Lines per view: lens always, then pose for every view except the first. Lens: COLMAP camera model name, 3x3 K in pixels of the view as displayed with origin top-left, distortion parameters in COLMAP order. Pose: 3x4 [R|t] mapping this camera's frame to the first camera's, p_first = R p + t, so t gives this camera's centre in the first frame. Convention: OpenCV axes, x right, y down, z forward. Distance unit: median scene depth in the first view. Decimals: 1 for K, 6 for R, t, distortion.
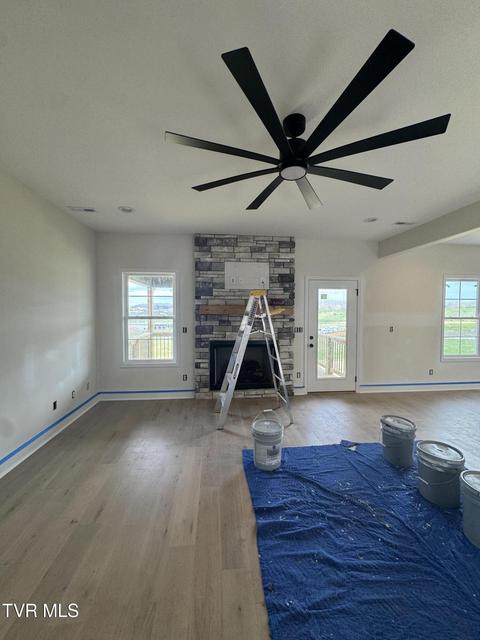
lens RADIAL K [[255.9, 0, 240.0], [0, 255.9, 320.0], [0, 0, 1]] dist [-0.002521, -0.000067]
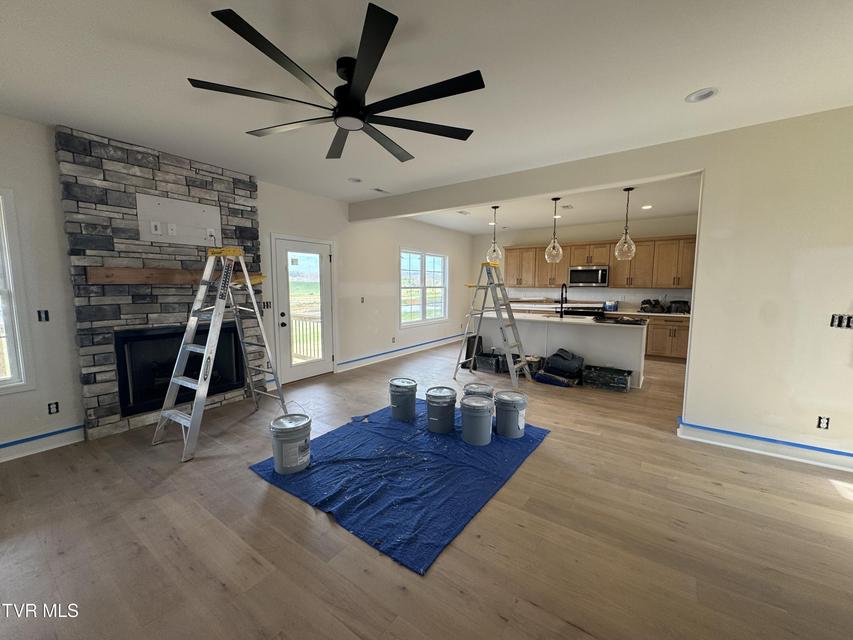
lens RADIAL K [[341.0, 0, 426.5], [0, 341.0, 320.0], [0, 0, 1]] dist [-0.002521, -0.000067]
pose [[0.652310, -0.080124, 0.753705, -0.234392], [0.024619, 0.996112, 0.084586, 0.009611], [-0.757552, -0.036621, 0.651746, -0.008210]]
